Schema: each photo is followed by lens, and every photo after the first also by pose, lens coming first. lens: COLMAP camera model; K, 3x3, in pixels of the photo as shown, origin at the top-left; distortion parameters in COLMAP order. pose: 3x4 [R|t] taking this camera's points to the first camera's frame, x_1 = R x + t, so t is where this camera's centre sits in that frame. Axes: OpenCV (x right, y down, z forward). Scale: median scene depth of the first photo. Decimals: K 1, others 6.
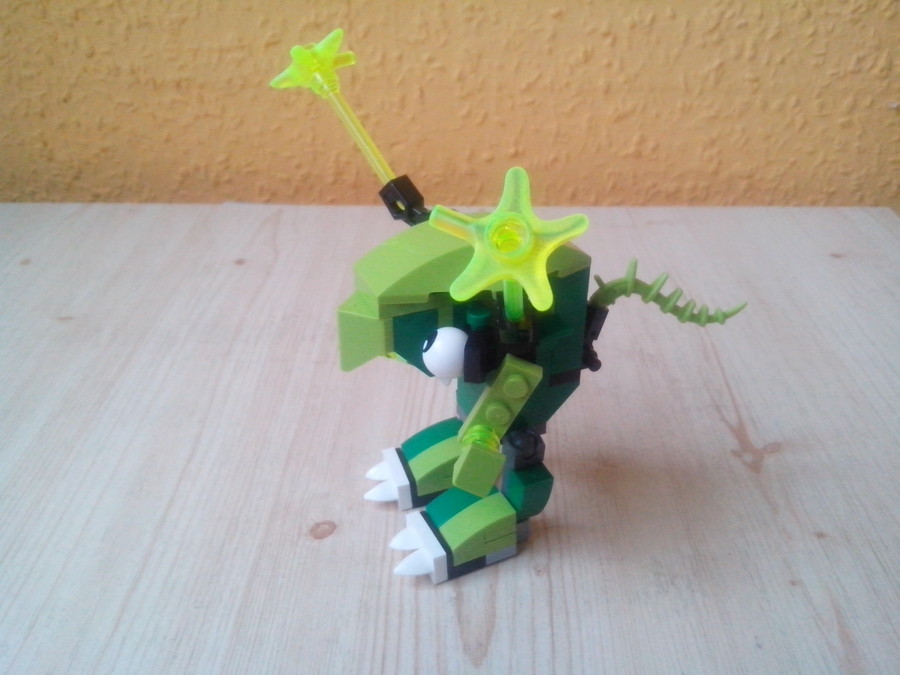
lens RADIAL K [[868.8, 0, 447.8], [0, 868.8, 333.1], [0, 0, 1]] dist [0.061696, -0.195971]
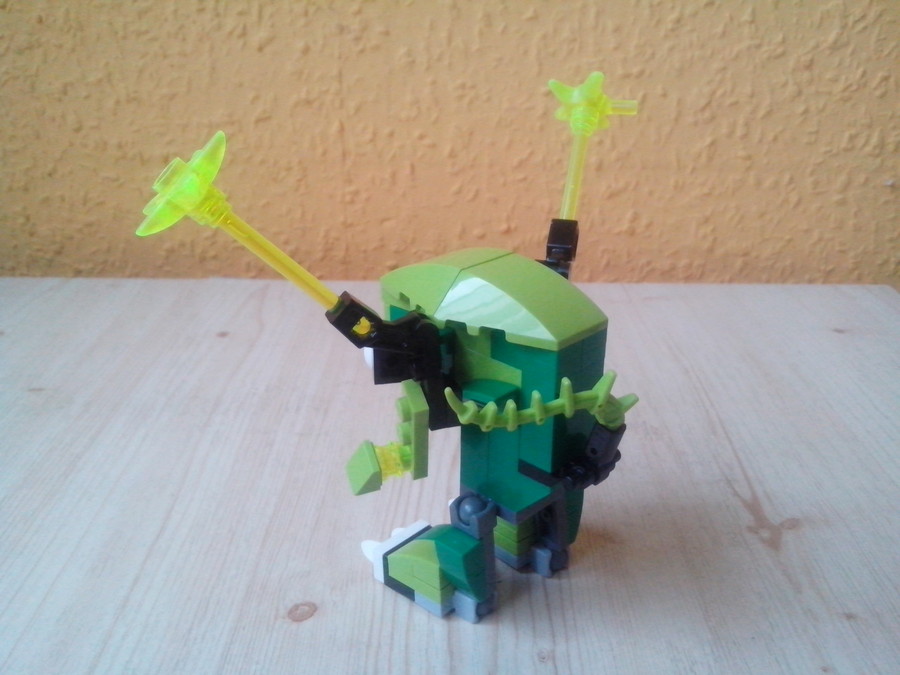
lens RADIAL K [[868.8, 0, 447.8], [0, 868.8, 333.1], [0, 0, 1]] dist [0.061696, -0.195971]
pose [[0.999893, 0.003502, 0.014169, -0.003668], [-0.001877, 0.993579, -0.113121, 0.022209], [-0.014474, 0.113082, 0.993480, 0.037190]]
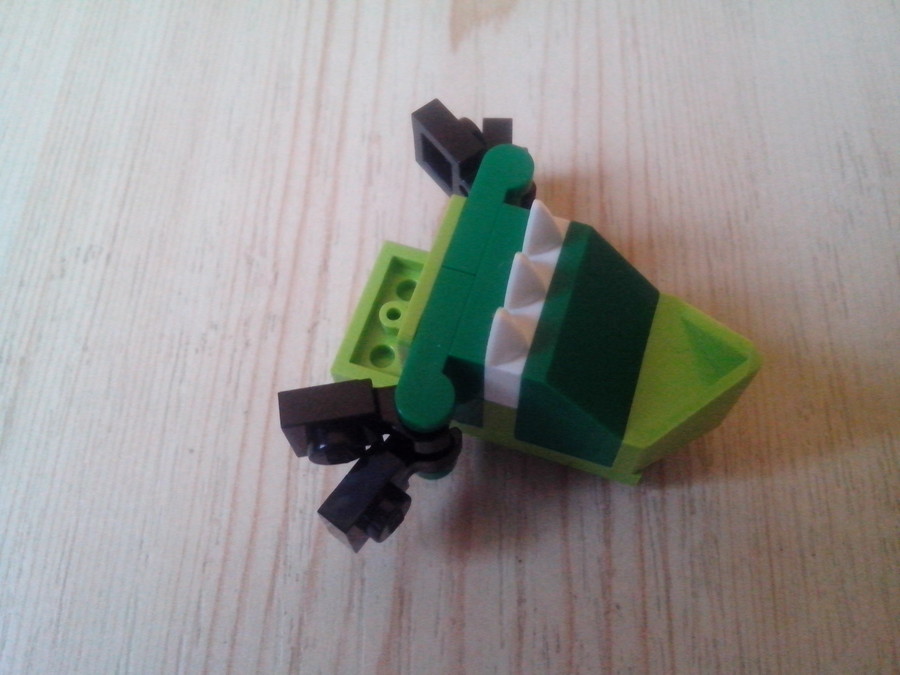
lens RADIAL K [[709.9, 0, 453.6], [0, 709.9, 387.8], [0, 0, 1]] dist [0.010004, -0.031742]
pose [[0.999788, 0.013413, -0.015609, 0.031804], [-0.000226, 0.765542, 0.643386, -0.126057], [0.020578, -0.643246, 0.765383, 0.609705]]
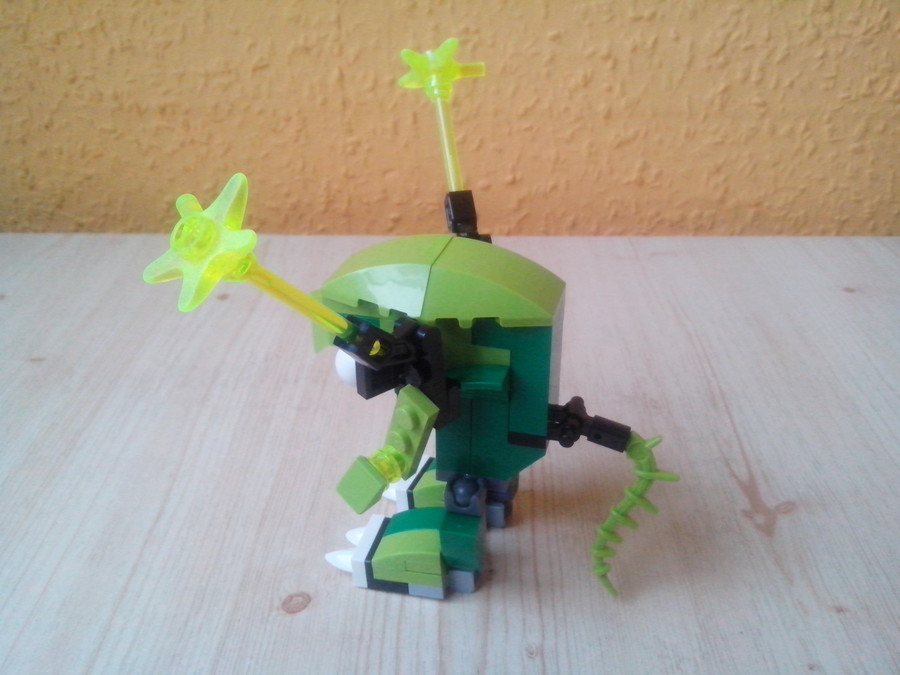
lens RADIAL K [[868.8, 0, 447.8], [0, 868.8, 333.1], [0, 0, 1]] dist [0.061696, -0.195971]
pose [[0.999982, -0.000888, -0.005989, 0.011681], [0.000790, 0.999864, -0.016477, -0.023190], [0.006003, 0.016472, 0.999846, 0.042629]]
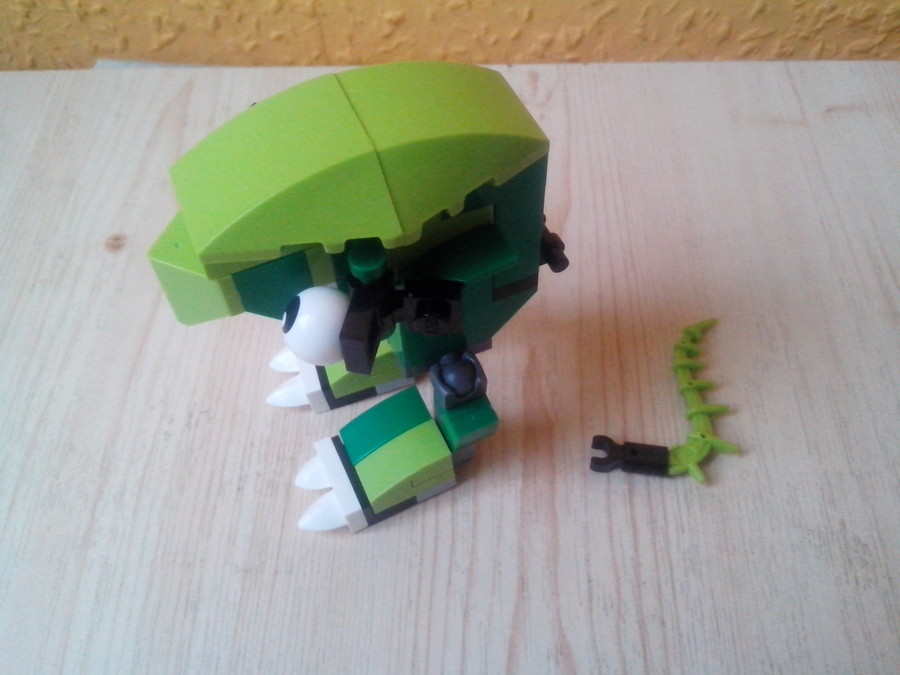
lens RADIAL K [[856.7, 0, 450.0], [0, 856.7, 337.5], [0, 0, 1]] dist [0.061944, -0.170988]
pose [[0.999459, -0.015983, -0.028748, -0.002569], [0.026815, 0.902084, 0.430727, -0.235395], [0.019049, -0.431265, 0.902024, 0.413080]]
